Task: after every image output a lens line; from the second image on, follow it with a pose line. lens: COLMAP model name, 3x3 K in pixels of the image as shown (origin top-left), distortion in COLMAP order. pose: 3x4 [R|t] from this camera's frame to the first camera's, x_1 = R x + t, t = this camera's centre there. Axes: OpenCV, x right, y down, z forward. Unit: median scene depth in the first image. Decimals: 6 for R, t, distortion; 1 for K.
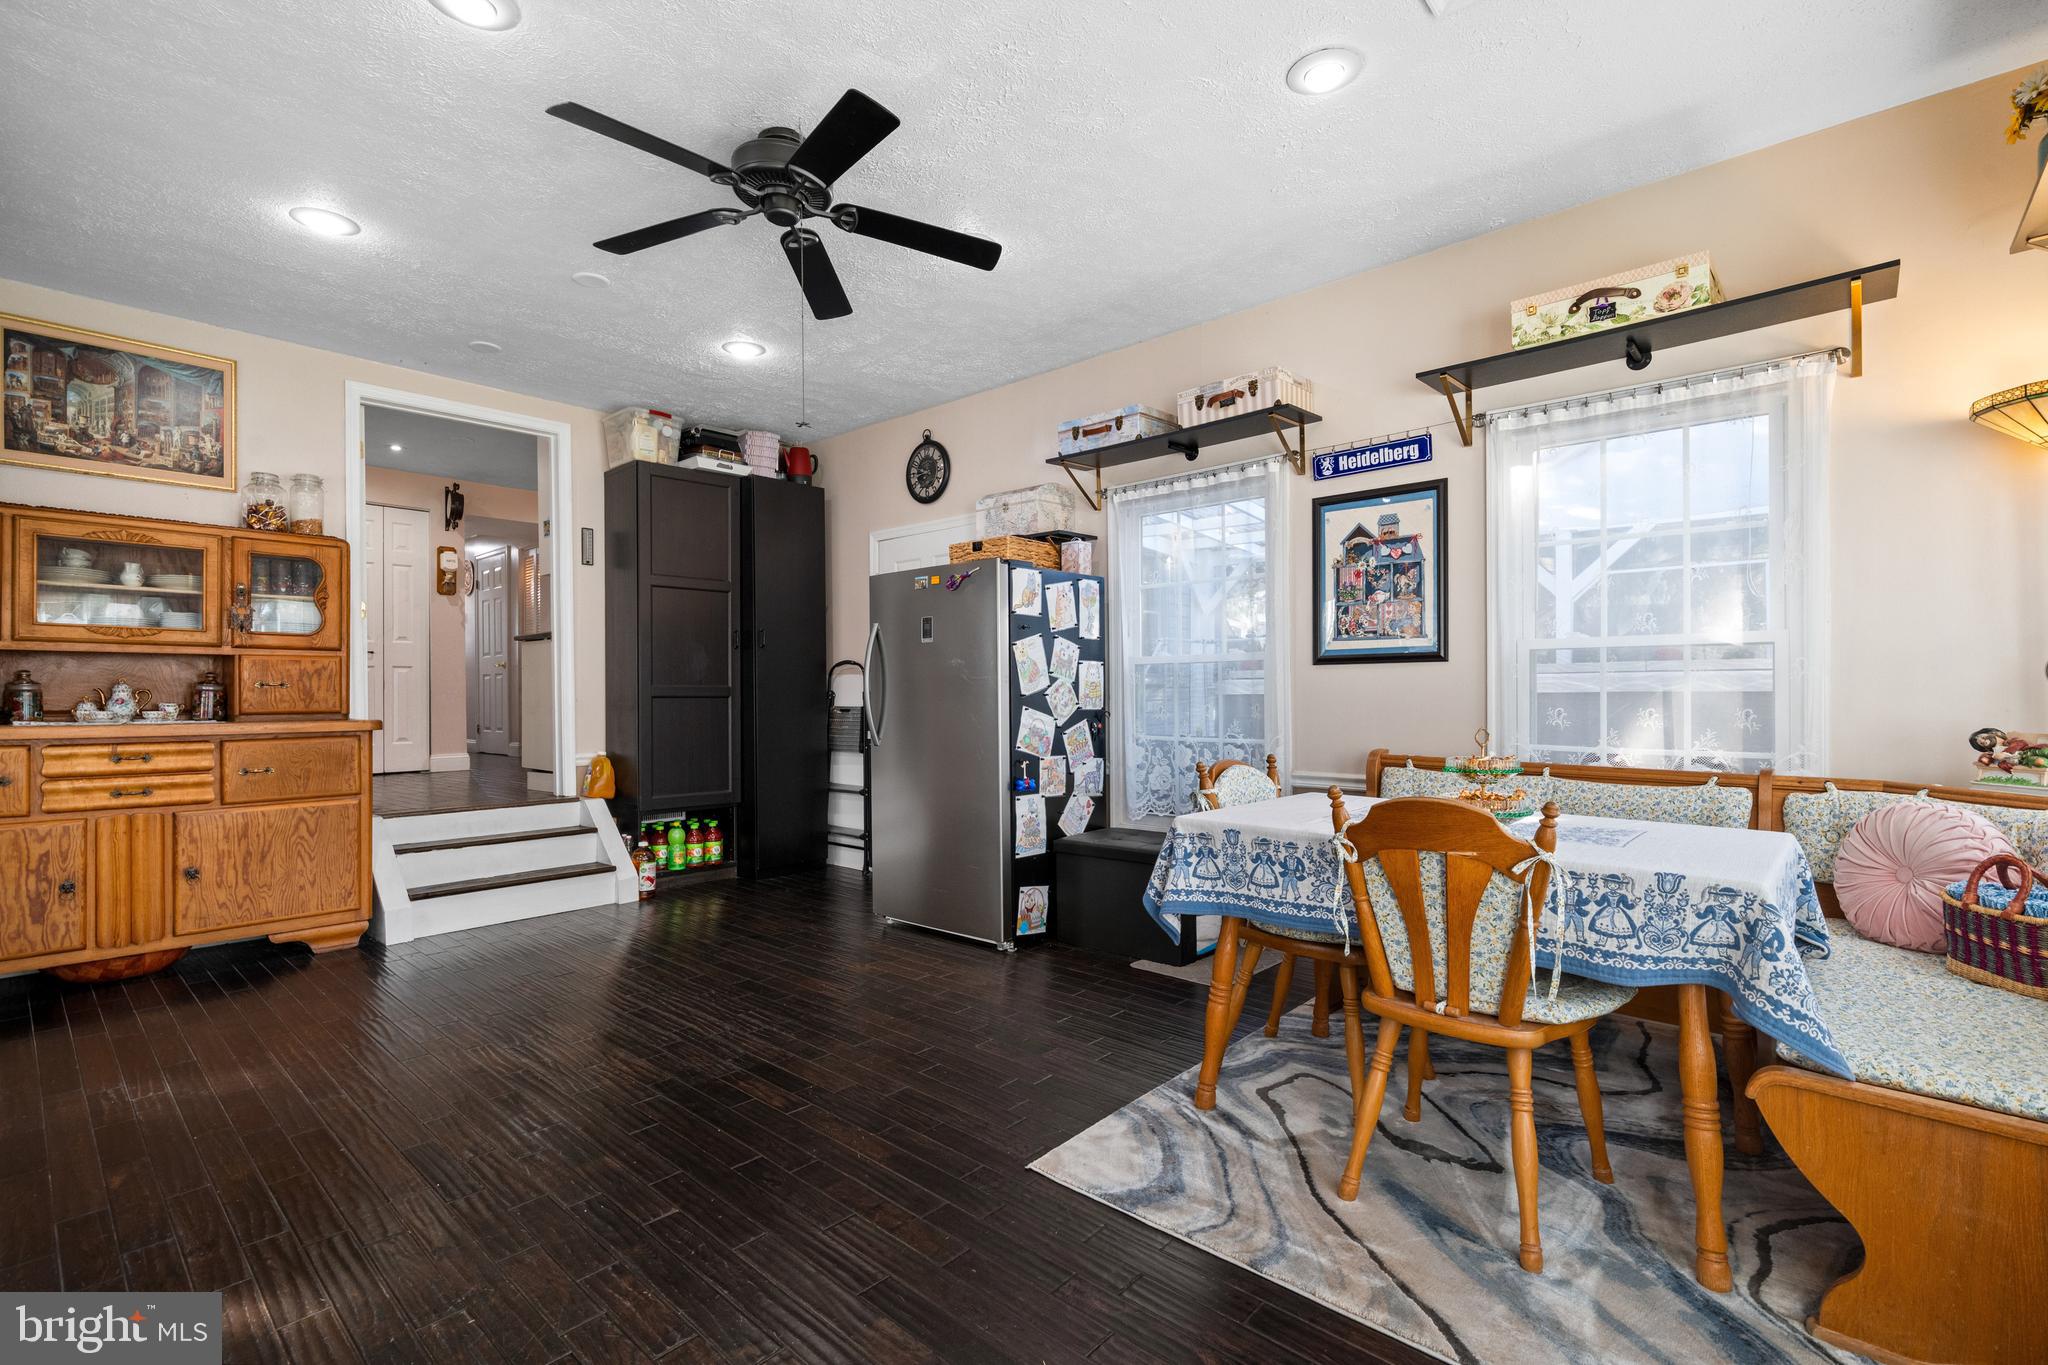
lens RADIAL K [[931.2, 0, 1027.3], [0, 931.2, 687.1], [0, 0, 1]] dist [-0.000156, -0.000101]
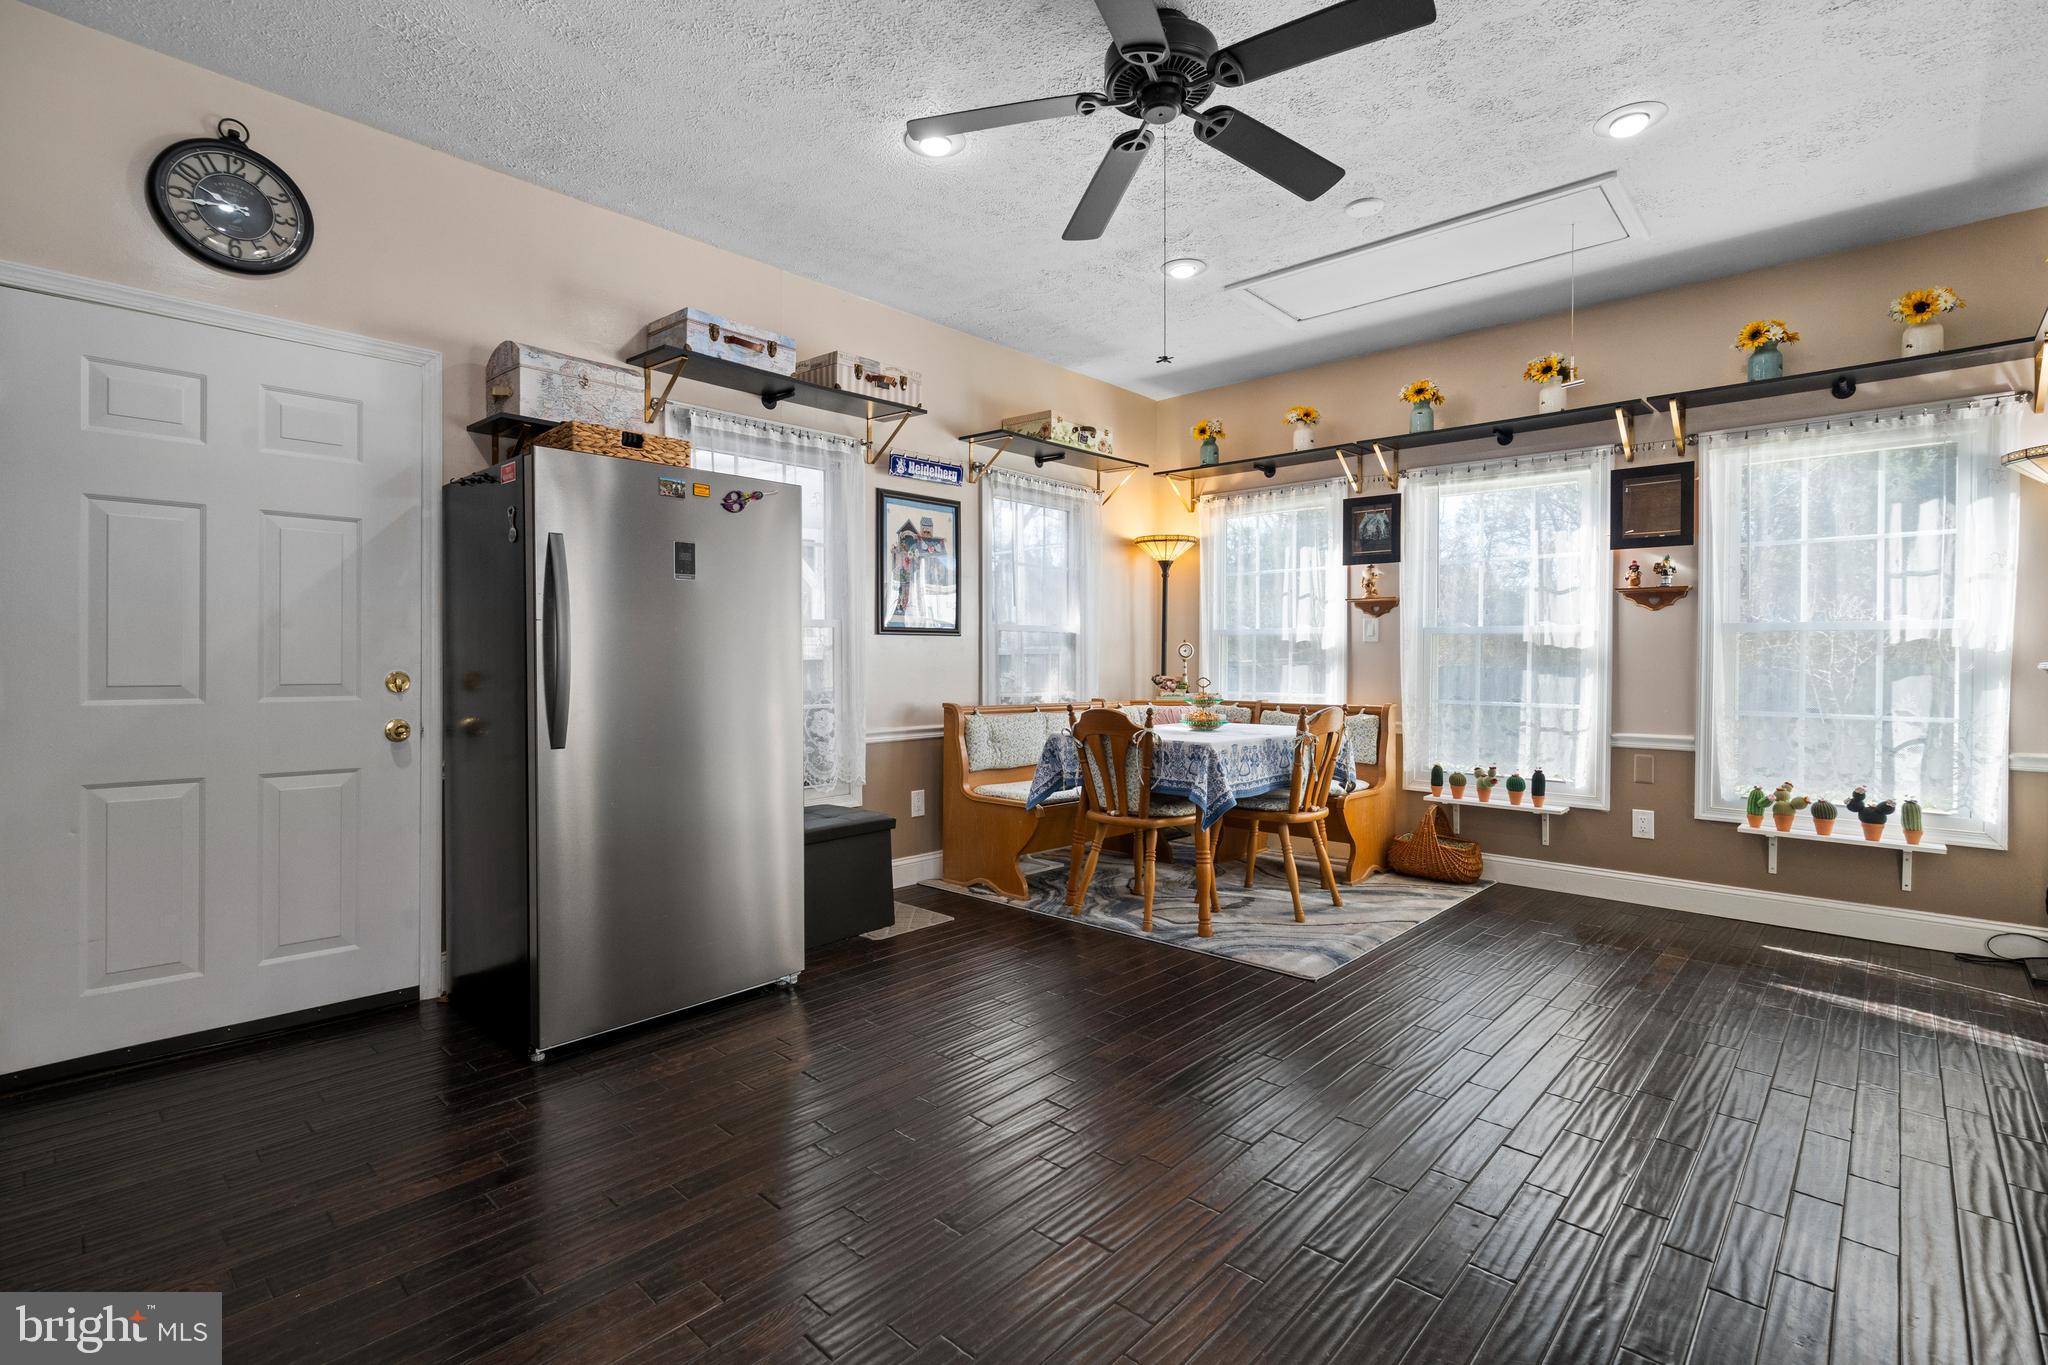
lens RADIAL K [[931.2, 0, 1025.0], [0, 931.2, 664.3], [0, 0, 1]] dist [-0.000156, -0.000101]
pose [[0.013430, -0.002872, 0.999906, -0.855465], [-0.004950, 0.999983, 0.002938, 0.008333], [-0.999898, -0.004989, 0.013416, 0.833523]]
